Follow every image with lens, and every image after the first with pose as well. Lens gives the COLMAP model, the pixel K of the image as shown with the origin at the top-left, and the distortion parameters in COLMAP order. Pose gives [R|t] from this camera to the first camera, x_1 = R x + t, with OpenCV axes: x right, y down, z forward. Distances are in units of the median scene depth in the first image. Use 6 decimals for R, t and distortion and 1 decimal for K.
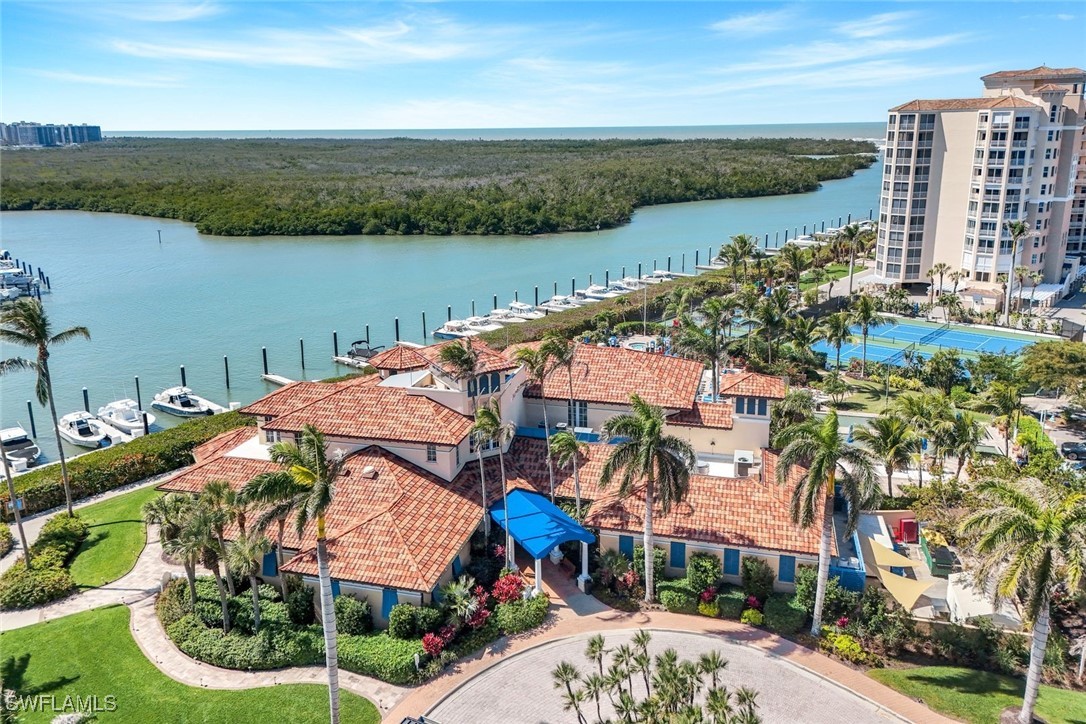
lens RADIAL K [[802.7, 0, 542.8], [0, 802.7, 319.3], [0, 0, 1]] dist [0.086069, -0.078273]
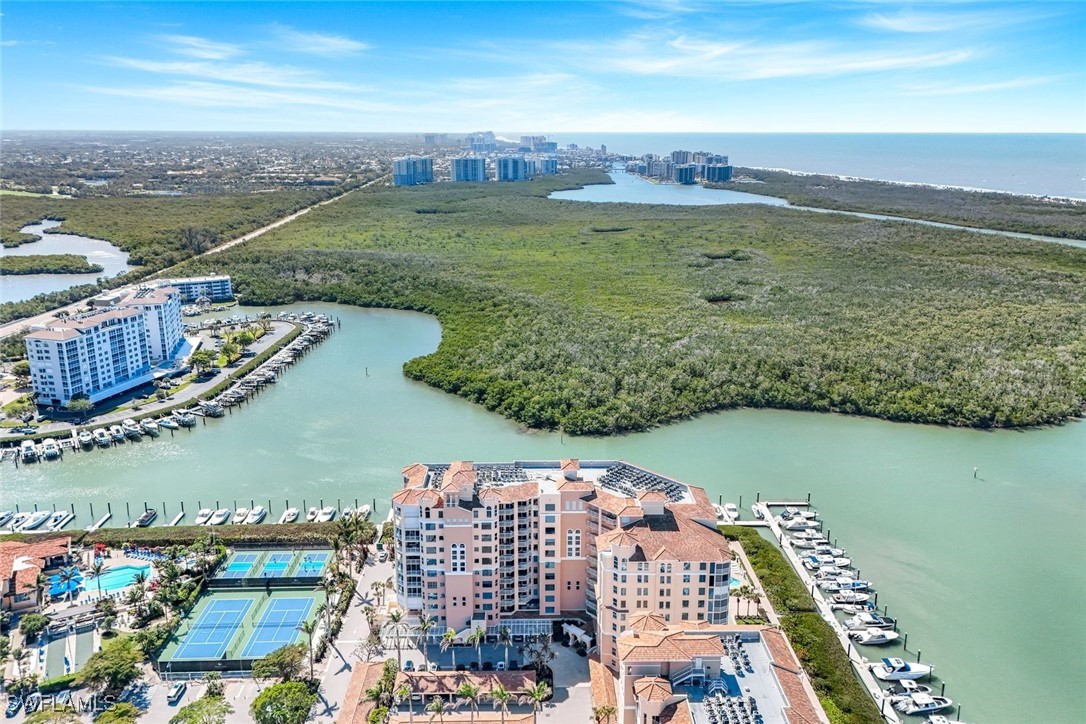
lens RADIAL K [[802.7, 0, 542.8], [0, 802.7, 319.3], [0, 0, 1]] dist [0.086069, -0.078273]
pose [[0.682016, 0.181854, -0.708366, 1.632737], [-0.183319, 0.980178, 0.075135, -0.693040], [0.707989, 0.078614, 0.701835, 0.140432]]
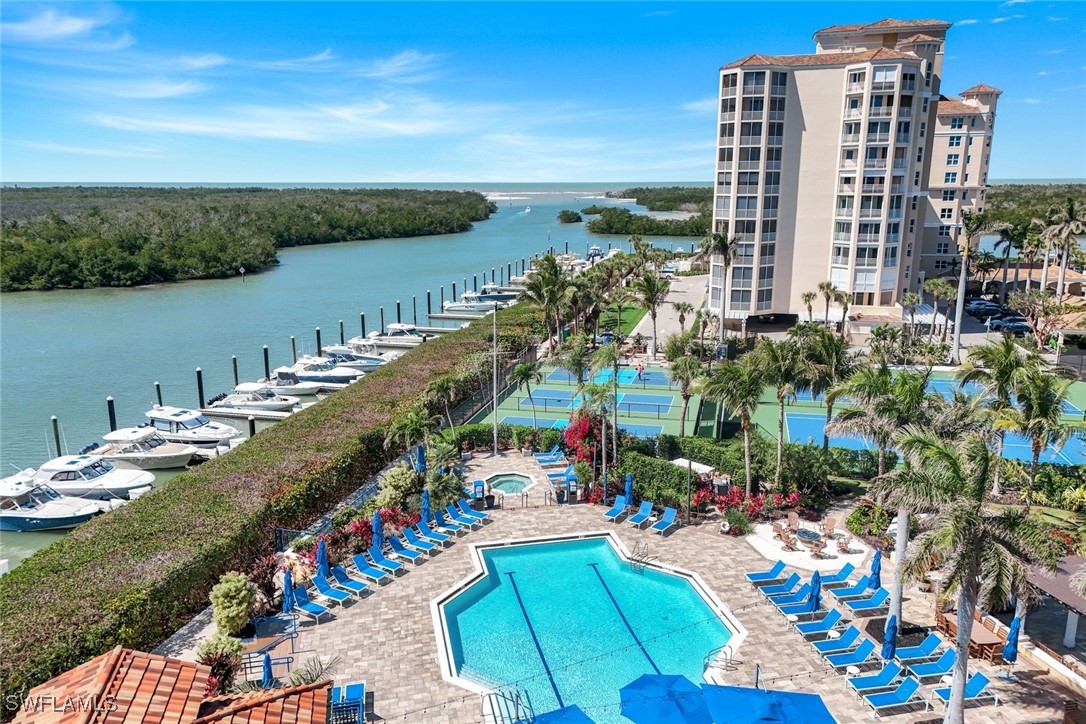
lens RADIAL K [[801.9, 0, 538.6], [0, 801.9, 374.6], [0, 0, 1]] dist [0.036539, -0.006435]
pose [[0.884897, -0.097605, 0.455446, -0.052344], [0.098856, 0.994877, 0.021138, -0.028972], [-0.455176, 0.026318, 0.890012, 0.495532]]
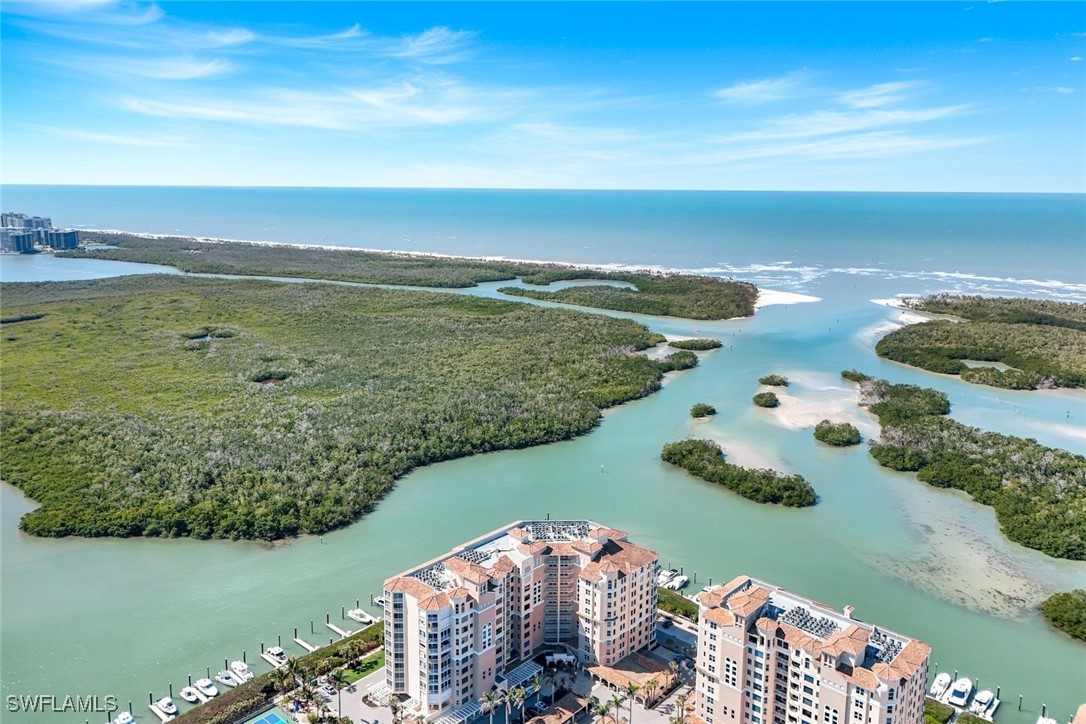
lens RADIAL K [[805.6, 0, 538.2], [0, 805.6, 343.8], [0, 0, 1]] dist [0.045690, -0.003475]
pose [[0.999733, 0.022747, -0.003986, 0.751517], [-0.022902, 0.998760, -0.044213, -0.679616], [0.002975, 0.044293, 0.999014, -0.586028]]
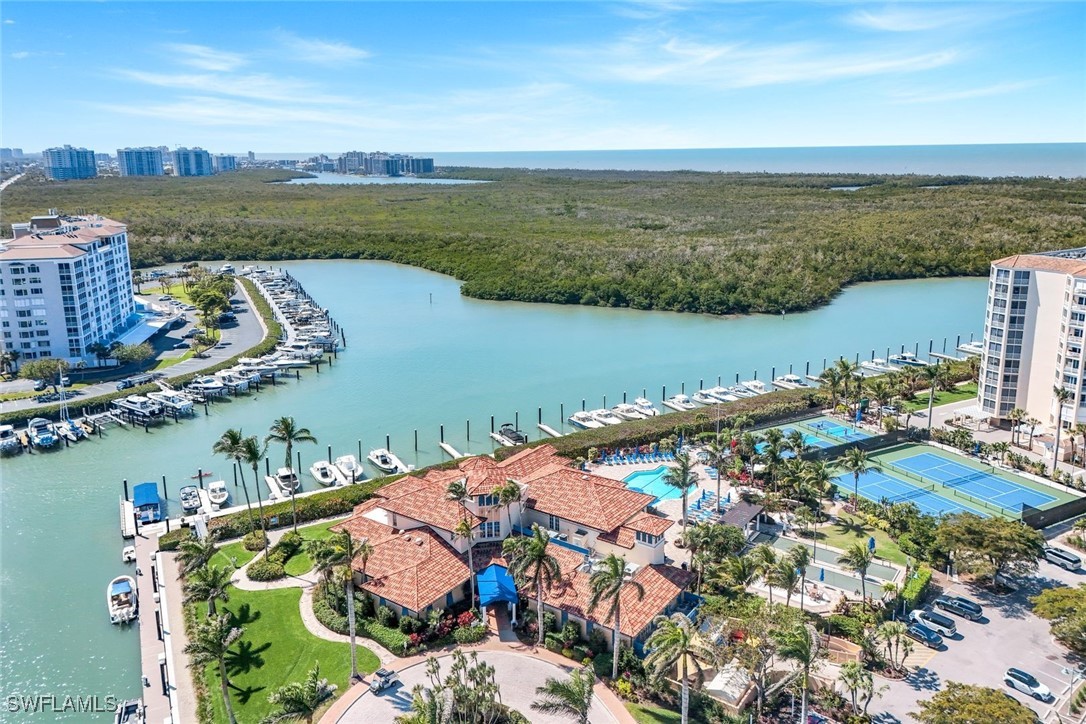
lens RADIAL K [[801.3, 0, 548.3], [0, 801.3, 318.7], [0, 0, 1]] dist [0.082301, -0.073800]
pose [[0.938123, 0.073974, -0.338308, 0.253486], [-0.081676, 0.996622, -0.008568, -0.127442], [0.336531, 0.035669, 0.940996, -0.257092]]
